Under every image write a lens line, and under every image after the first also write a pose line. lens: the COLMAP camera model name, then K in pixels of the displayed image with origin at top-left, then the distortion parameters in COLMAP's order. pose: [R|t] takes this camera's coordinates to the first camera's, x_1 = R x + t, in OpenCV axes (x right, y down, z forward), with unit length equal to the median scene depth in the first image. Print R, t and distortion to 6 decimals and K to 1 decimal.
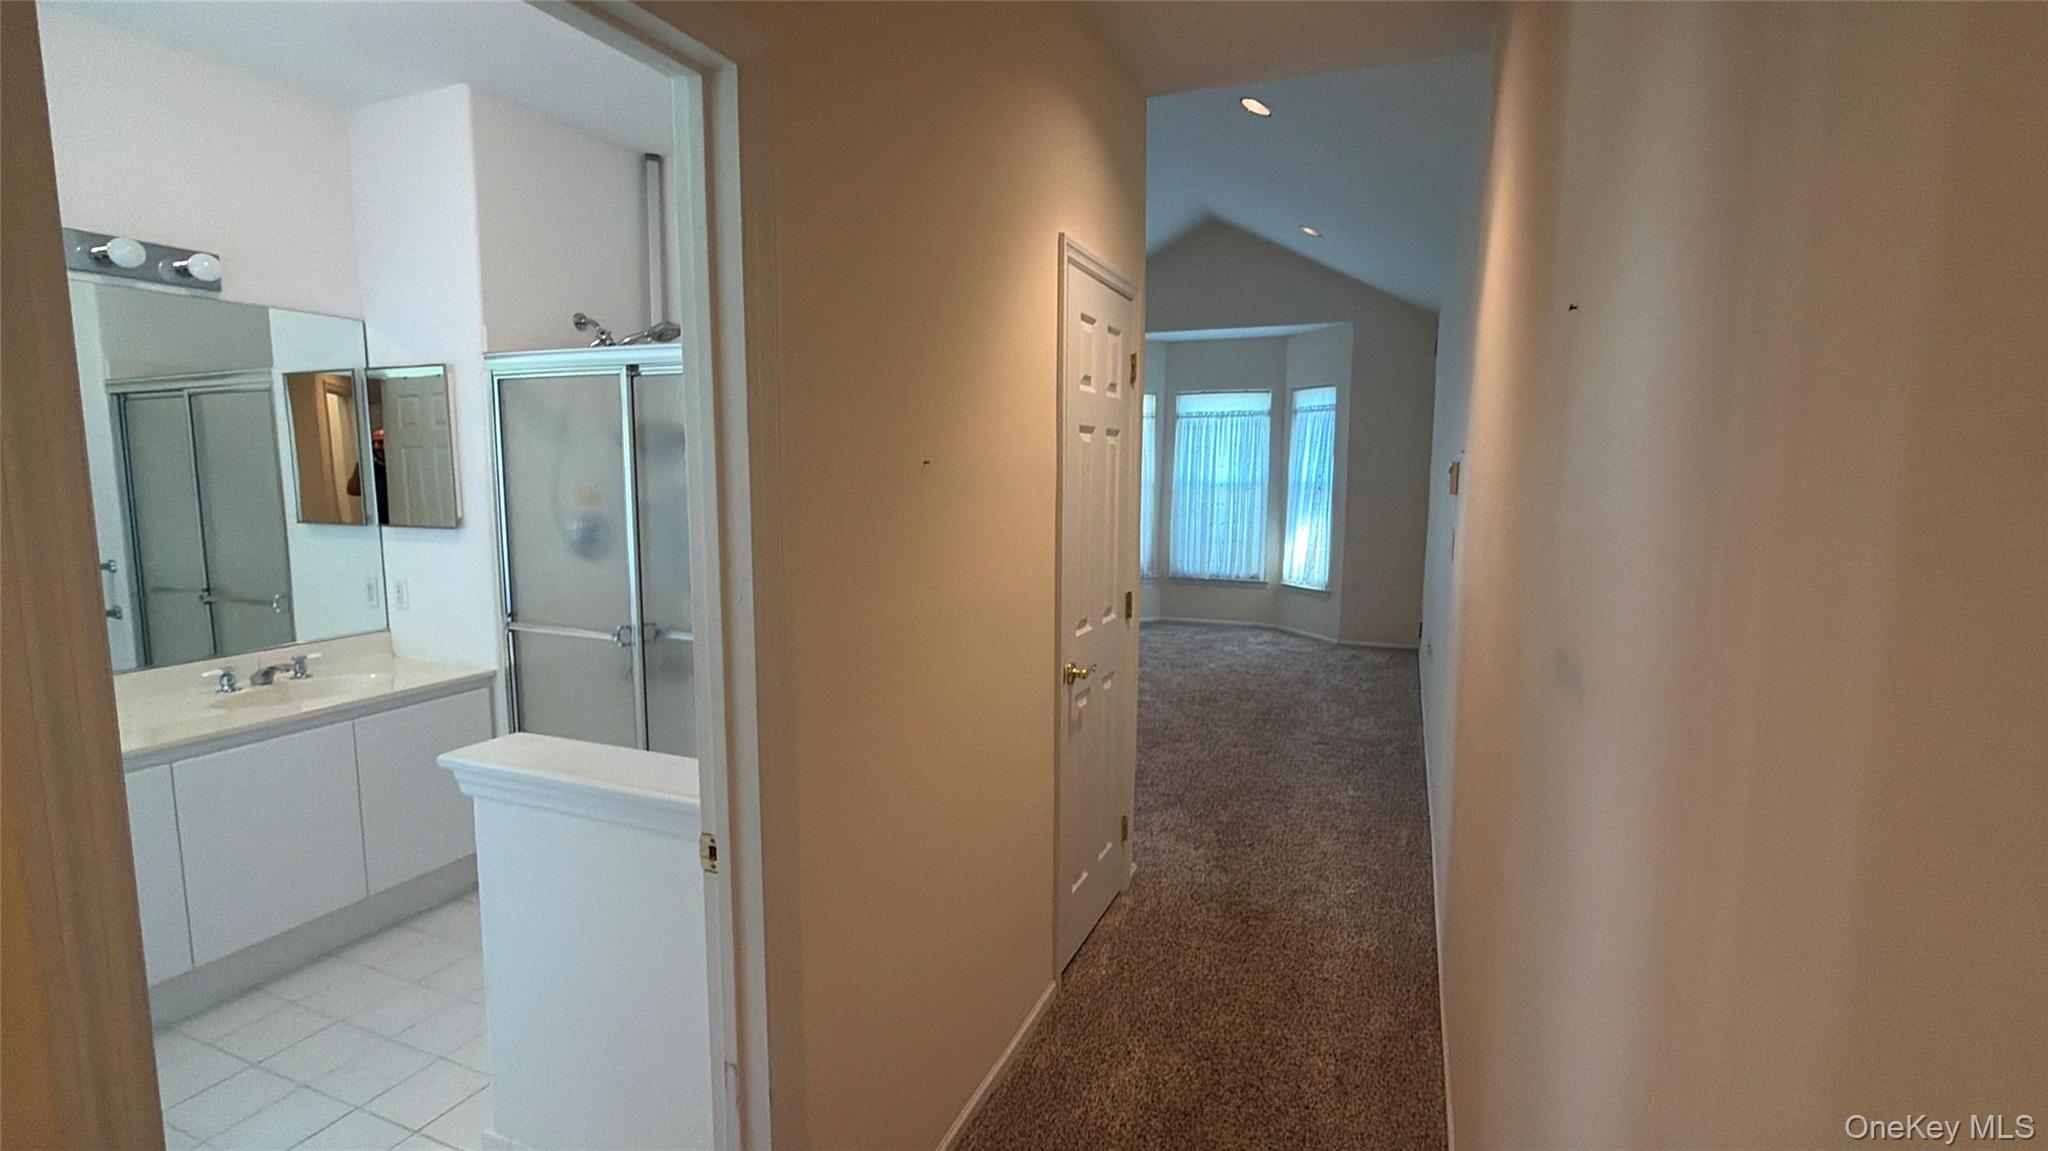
lens RADIAL K [[926.8, 0, 1029.6], [0, 926.8, 581.4], [0, 0, 1]] dist [0.000585, -0.000343]
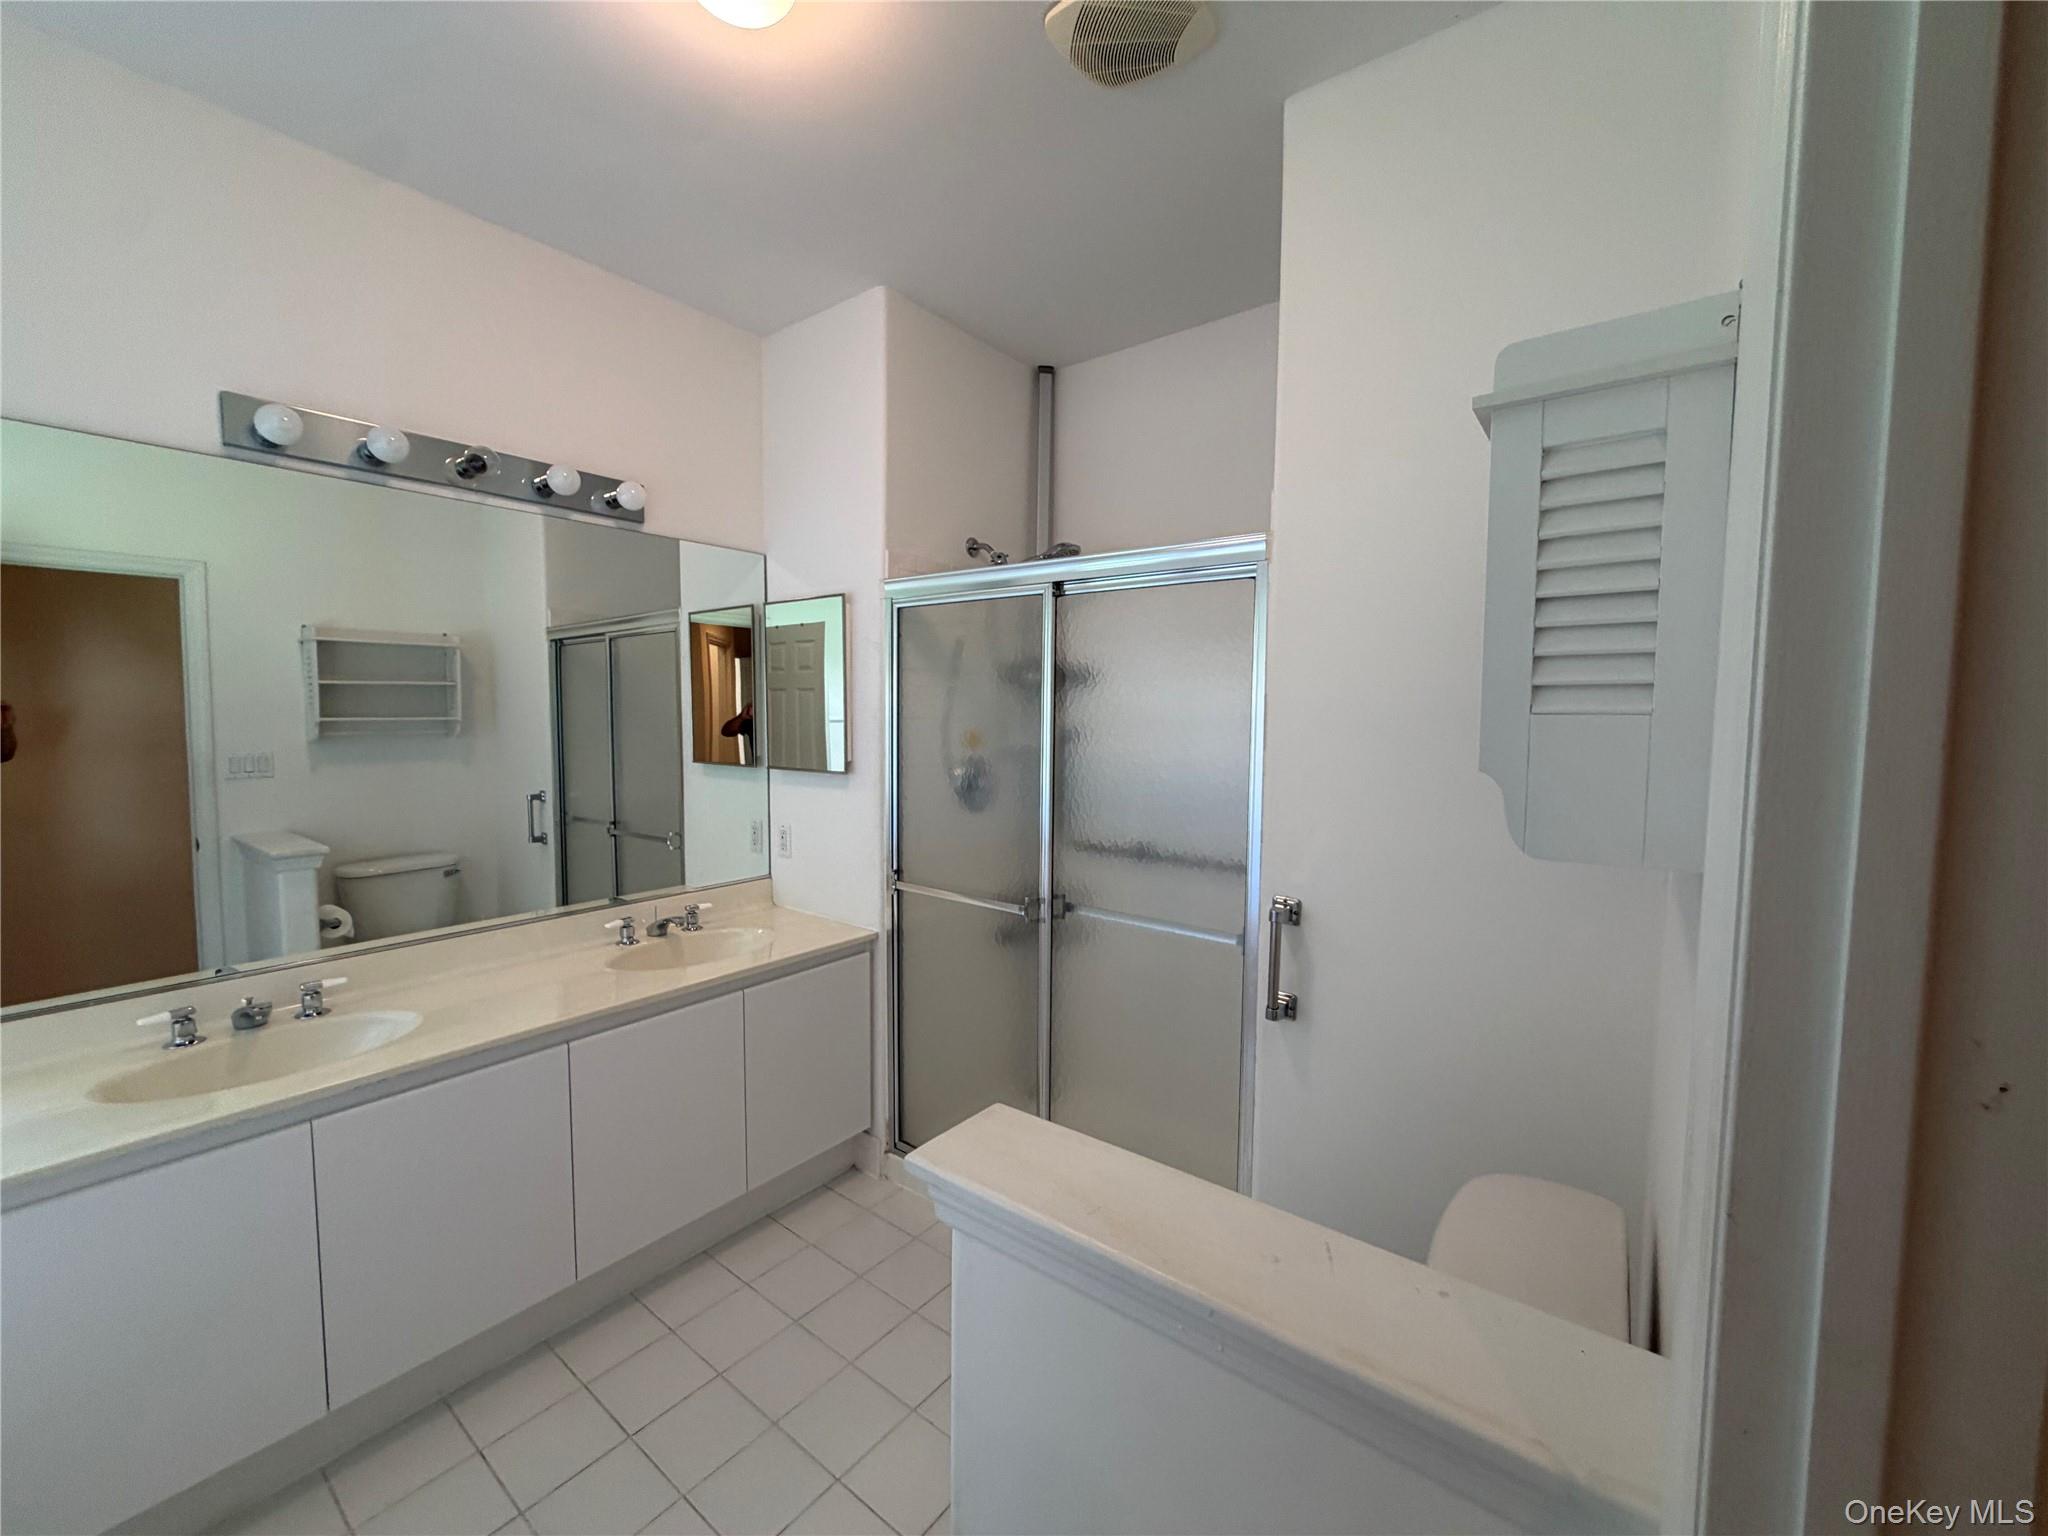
lens RADIAL K [[820.7, 0, 1008.9], [0, 820.7, 771.9], [0, 0, 1]] dist [-0.000653, 0.000306]
pose [[0.961801, 0.022357, -0.272834, -0.231663], [-0.035796, 0.998373, -0.044377, -0.026974], [0.271398, 0.052448, 0.961037, 0.255778]]
